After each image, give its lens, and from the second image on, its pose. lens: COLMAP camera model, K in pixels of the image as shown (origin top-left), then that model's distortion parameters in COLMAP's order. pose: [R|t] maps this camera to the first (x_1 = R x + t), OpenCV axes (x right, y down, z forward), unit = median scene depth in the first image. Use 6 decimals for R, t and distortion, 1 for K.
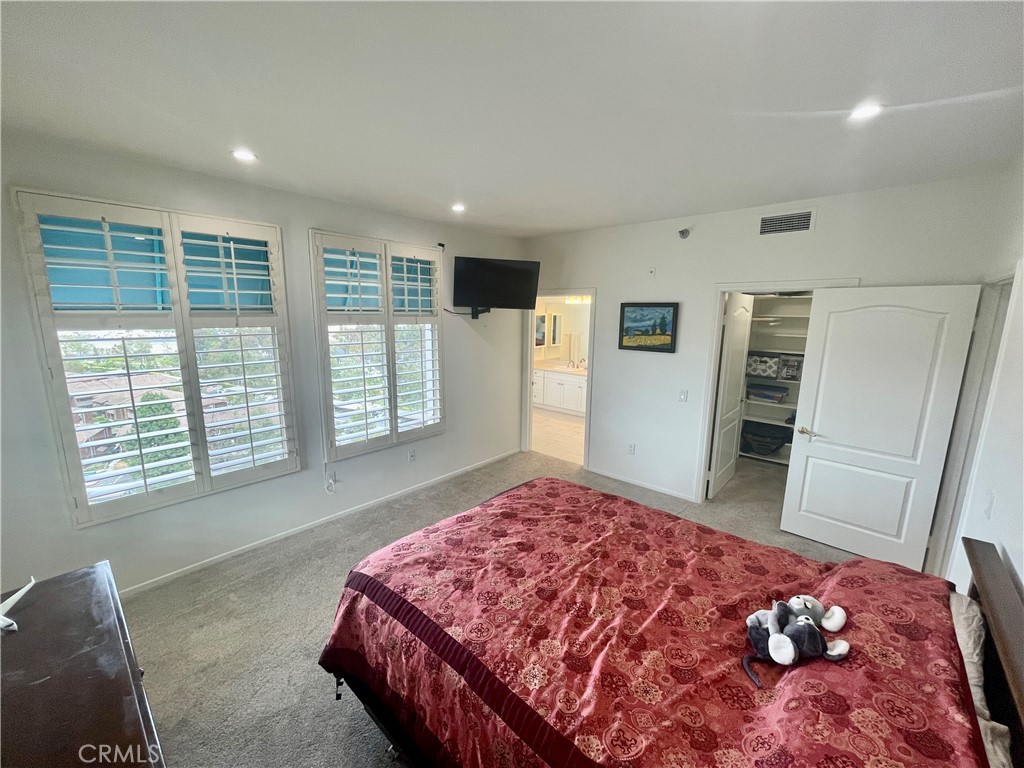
lens RADIAL K [[416.2, 0, 504.9], [0, 416.2, 384.9], [0, 0, 1]] dist [0.003362, 0.000201]
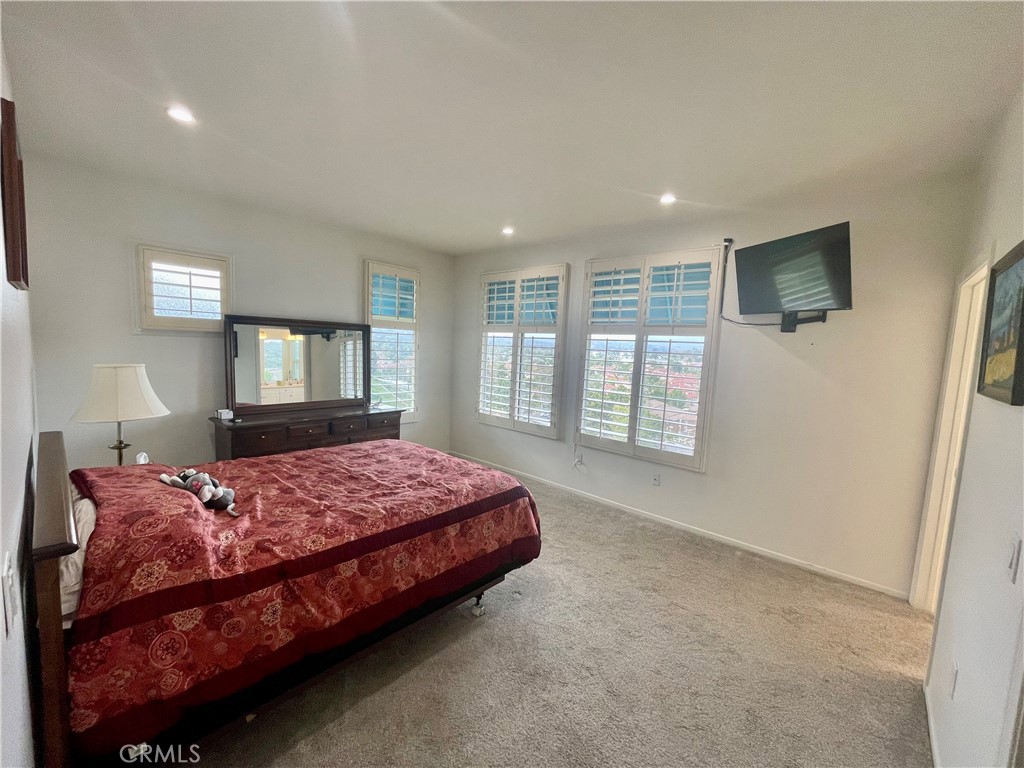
lens RADIAL K [[416.2, 0, 503.4], [0, 416.2, 386.0], [0, 0, 1]] dist [0.003362, 0.000201]
pose [[-0.006221, 0.087000, -0.996189, 0.837483], [-0.219314, 0.971835, 0.086243, -0.043161], [0.975634, 0.219015, 0.013035, 0.773543]]
